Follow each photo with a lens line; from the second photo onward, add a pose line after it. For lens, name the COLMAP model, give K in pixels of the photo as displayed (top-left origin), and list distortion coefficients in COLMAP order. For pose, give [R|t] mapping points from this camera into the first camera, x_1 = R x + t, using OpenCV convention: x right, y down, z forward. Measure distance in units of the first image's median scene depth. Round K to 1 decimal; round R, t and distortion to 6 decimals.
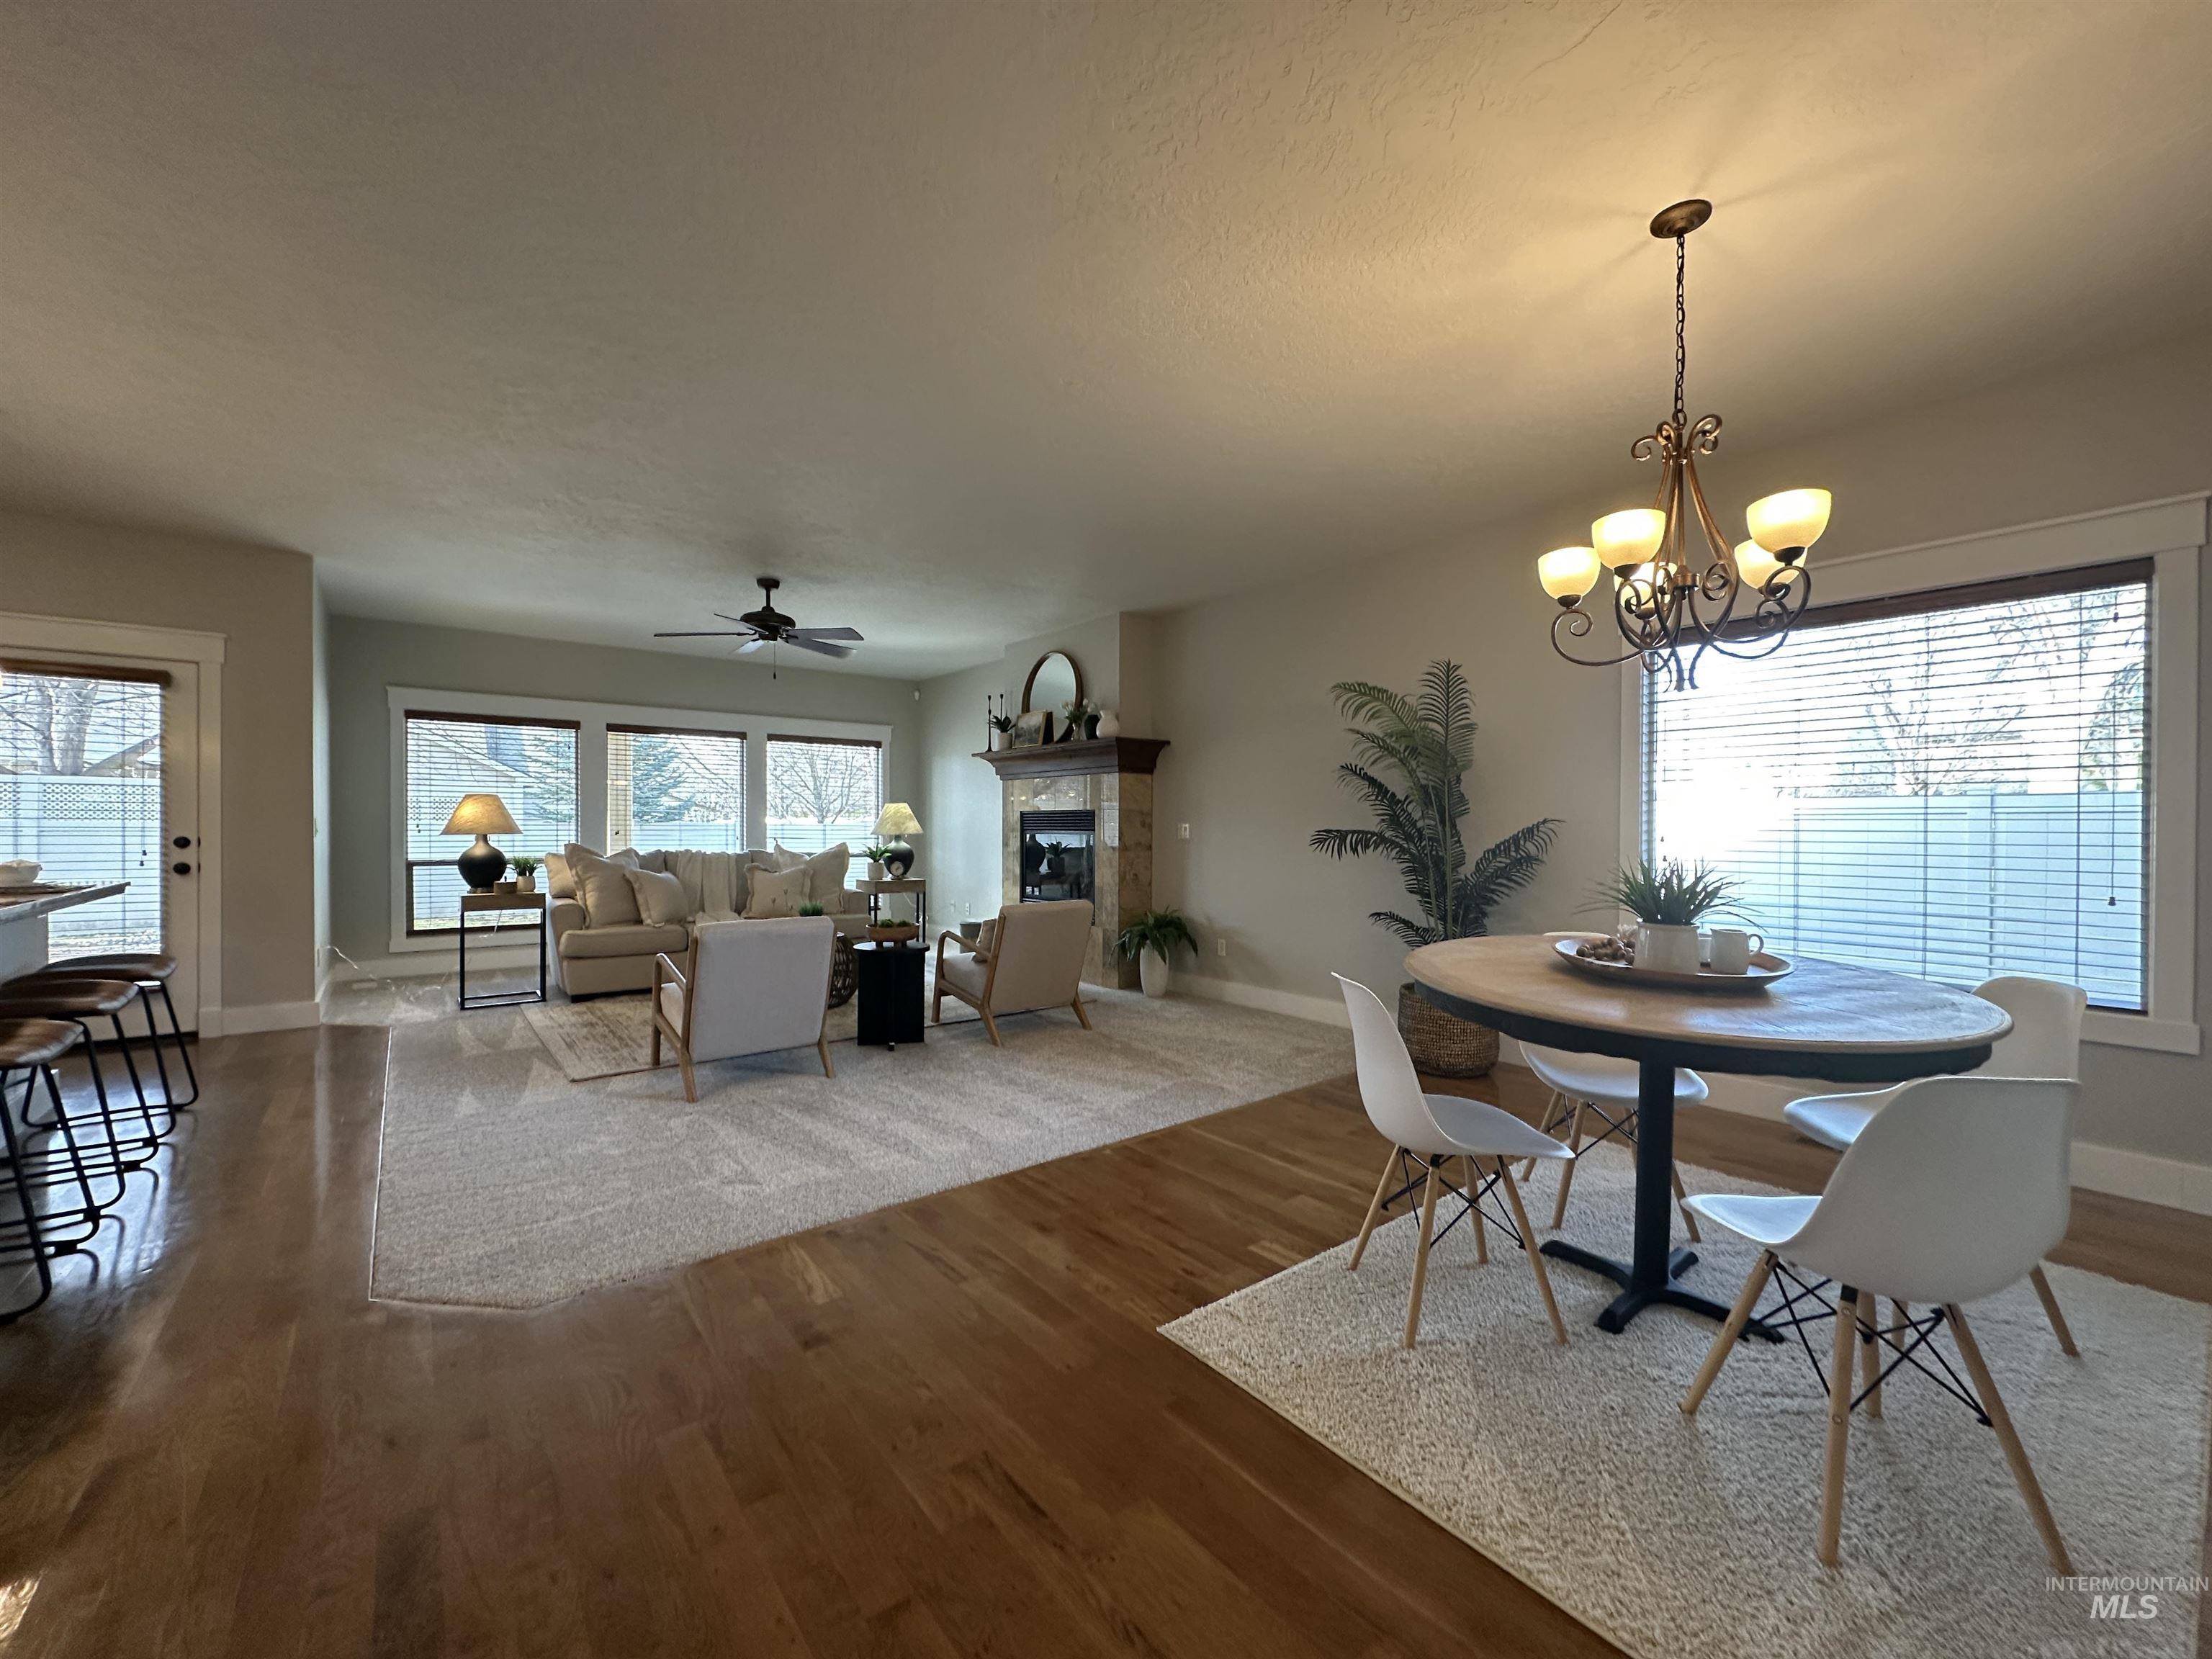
lens RADIAL K [[867.8, 0, 1106.0], [0, 867.8, 829.5], [0, 0, 1]] dist [0.002458, -0.002873]
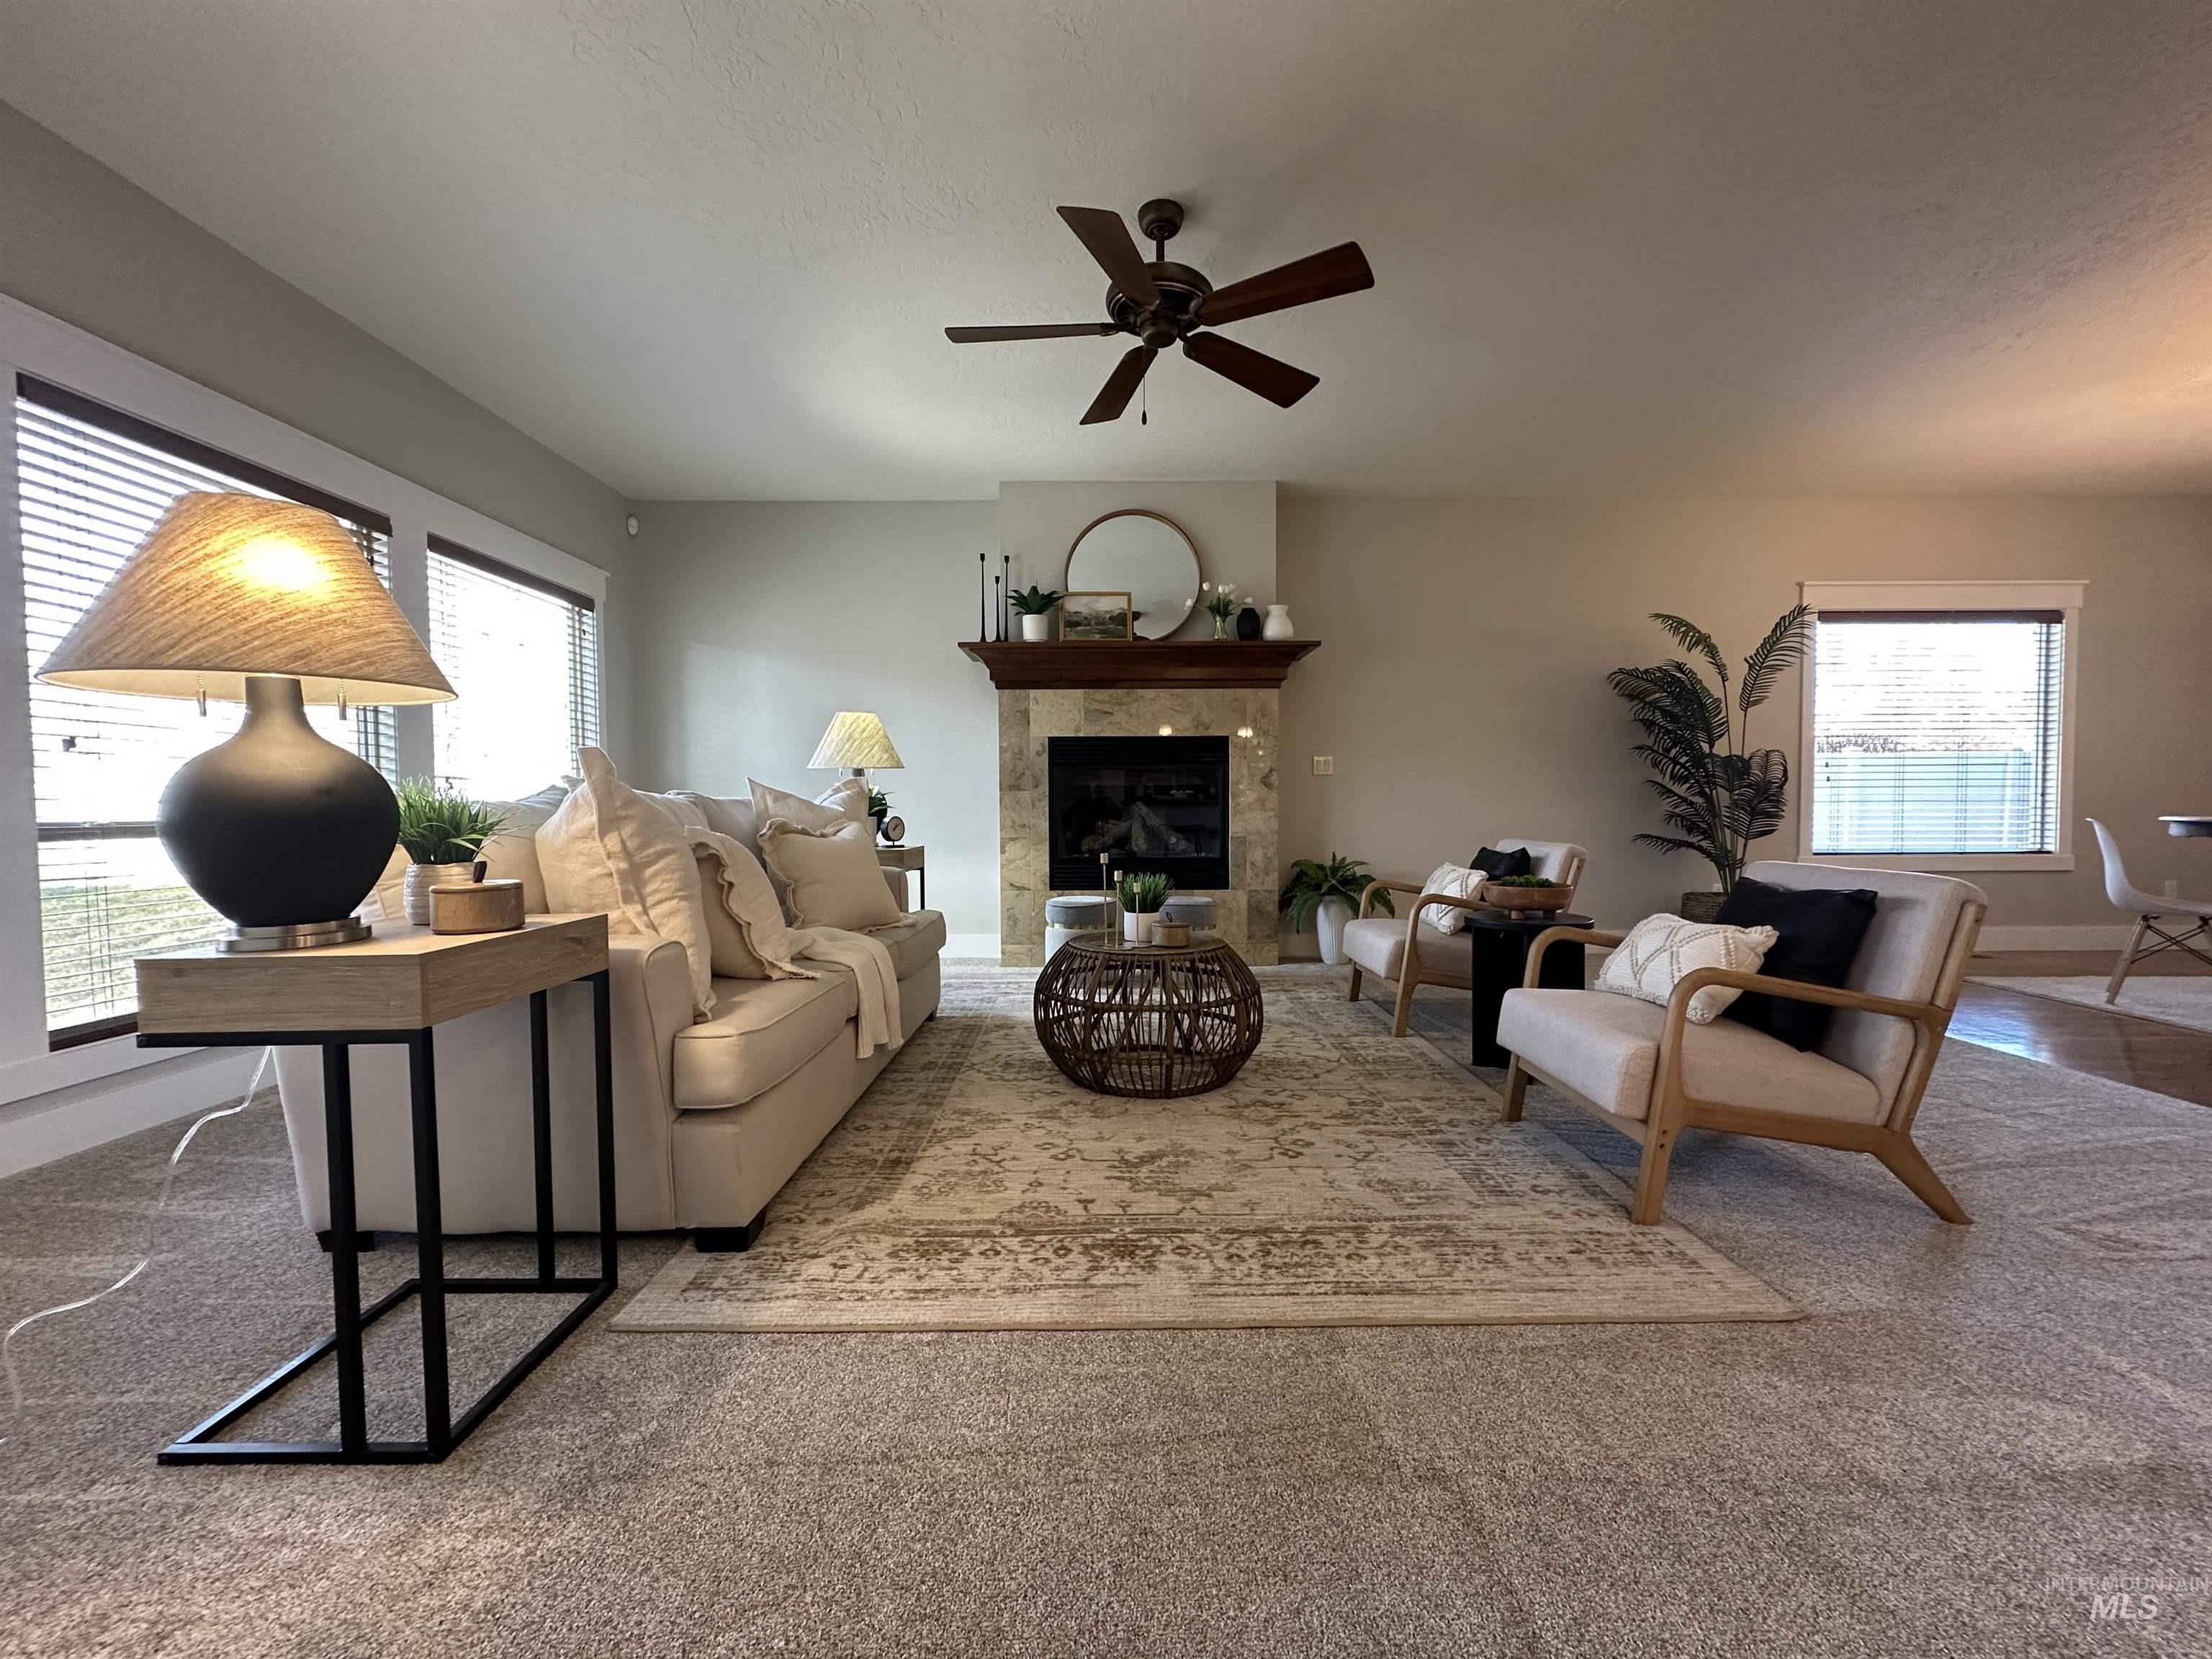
lens RADIAL K [[867.8, 0, 1106.0], [0, 867.8, 829.5], [0, 0, 1]] dist [0.002458, -0.002873]
pose [[0.624398, -0.032397, 0.780434, -0.664457], [0.011534, 0.999413, 0.032259, 0.032966], [-0.781021, -0.011141, 0.624405, 0.602728]]
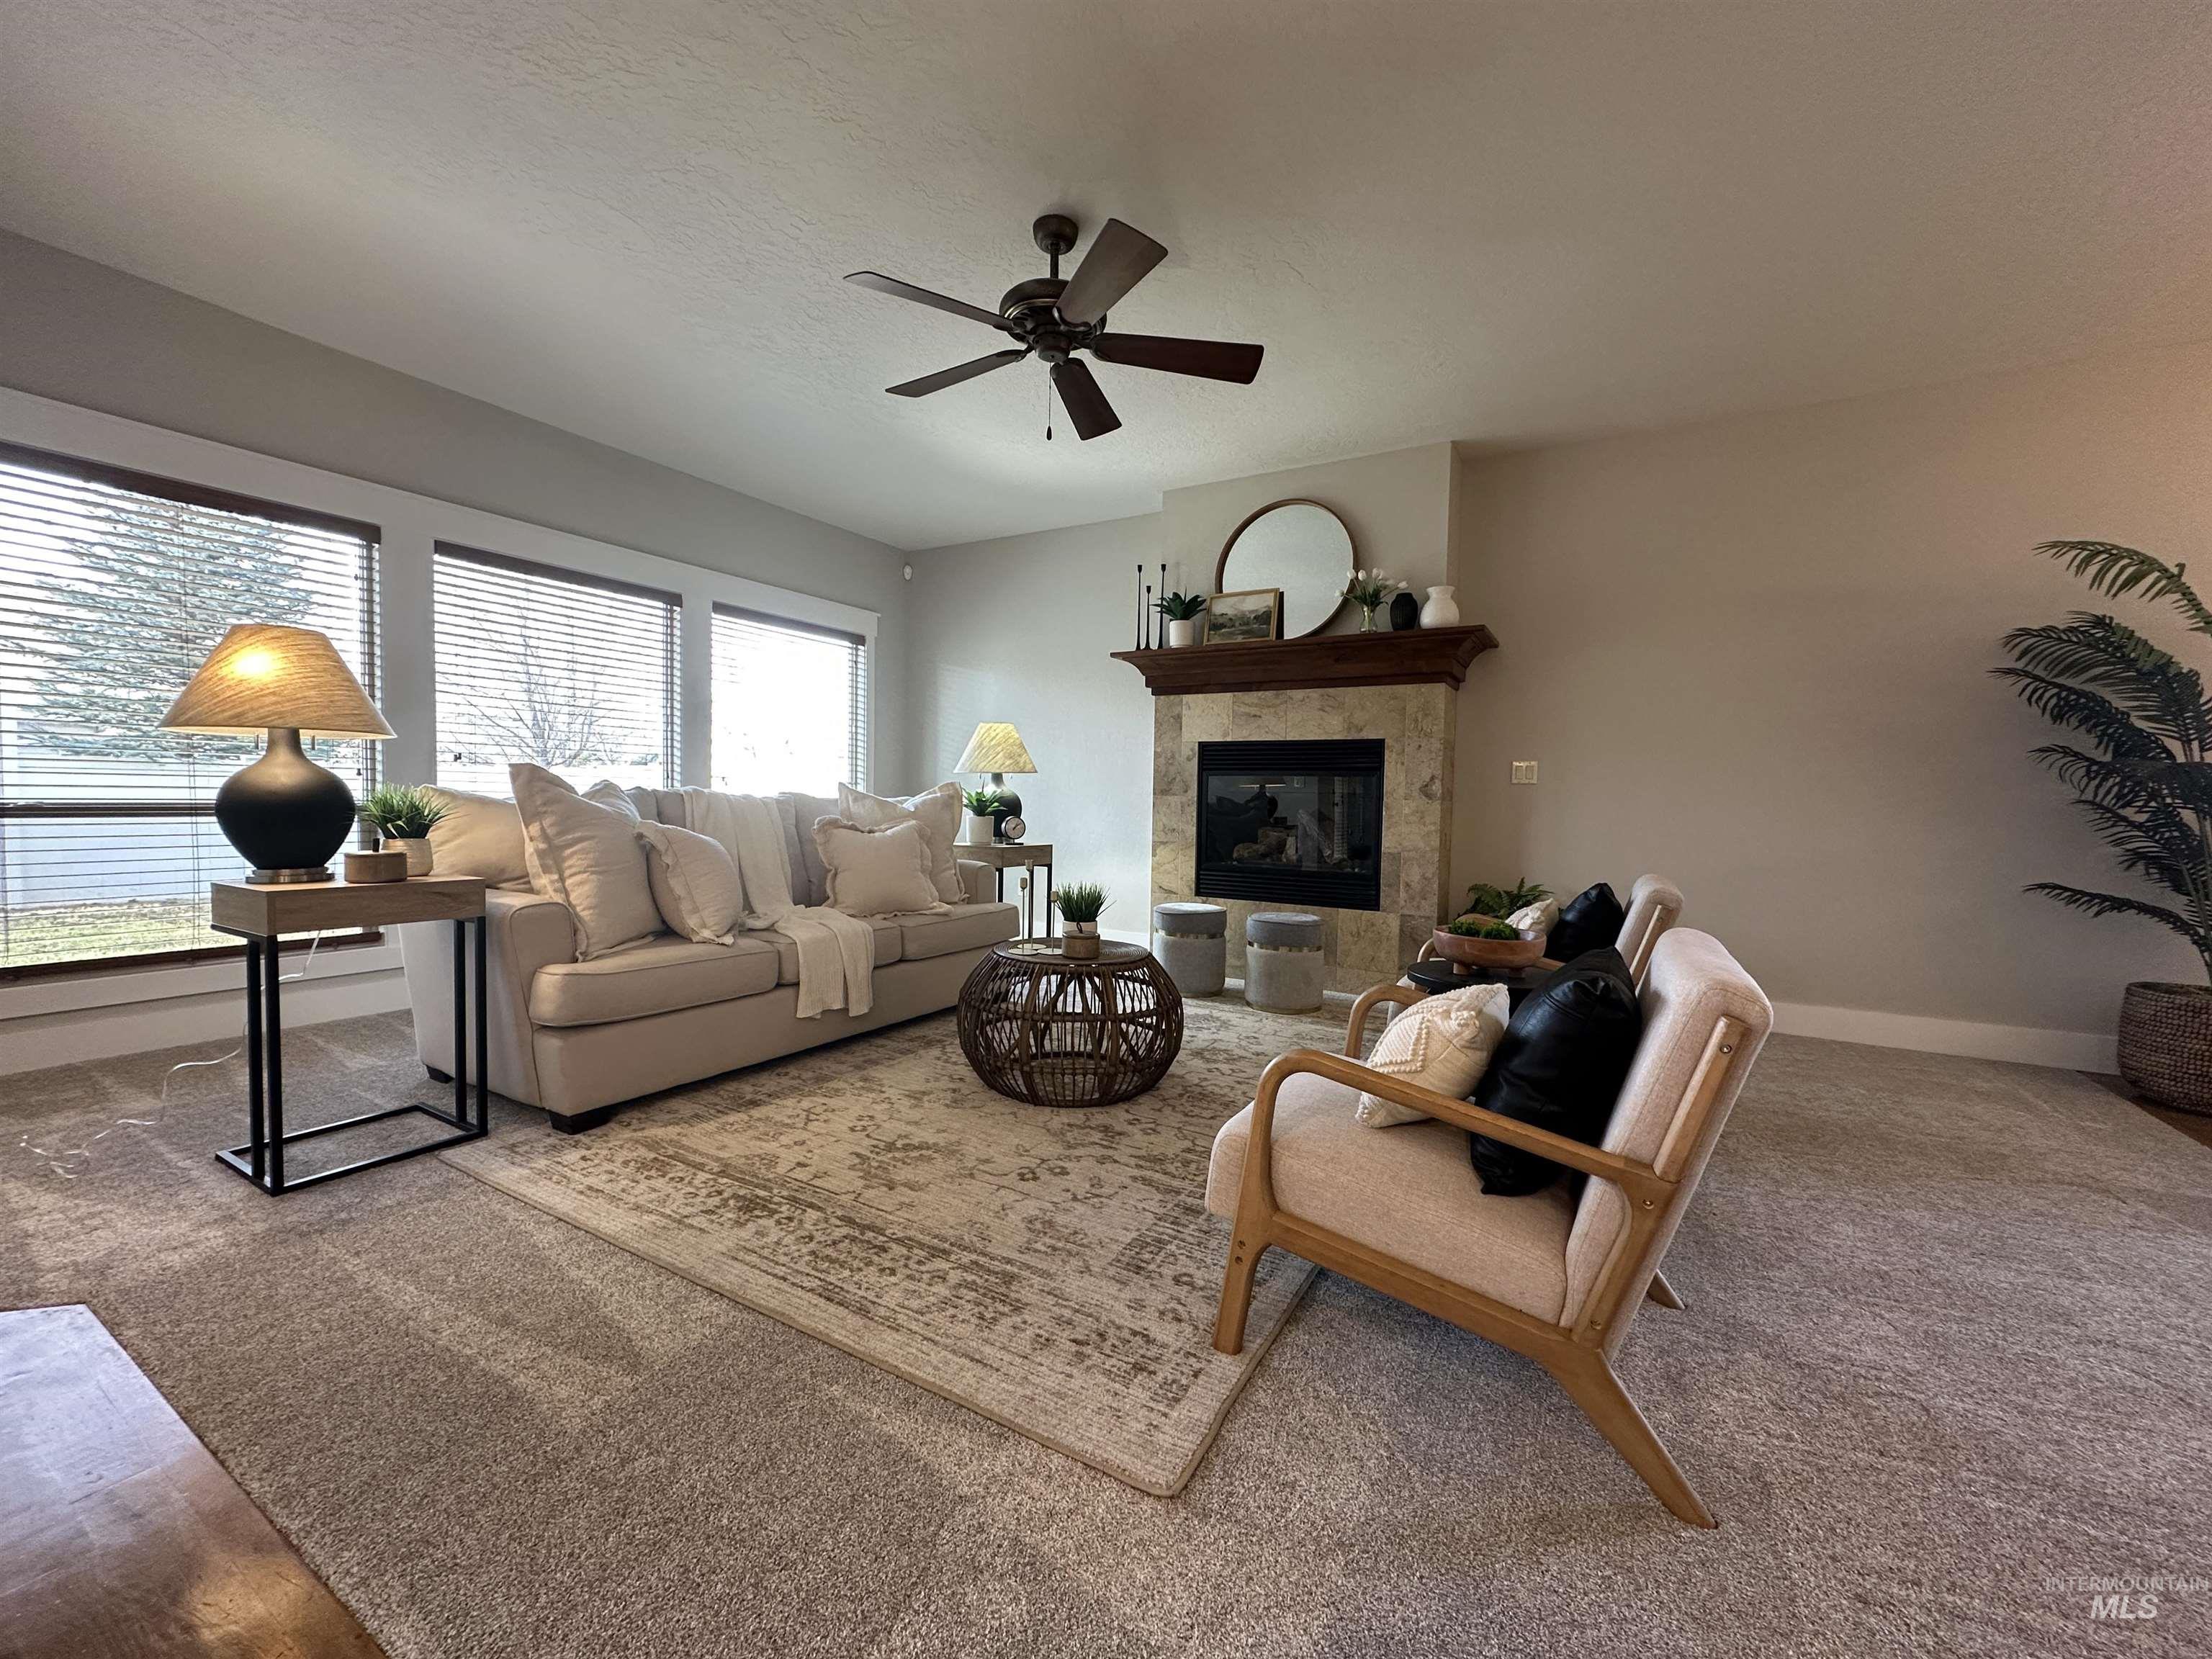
lens RADIAL K [[867.8, 0, 1106.0], [0, 867.8, 829.5], [0, 0, 1]] dist [0.002458, -0.002873]
pose [[0.934398, 0.000667, 0.356230, -0.448481], [-0.014183, 0.999275, 0.035331, 0.026636], [-0.355948, -0.038065, 0.933730, 0.440566]]
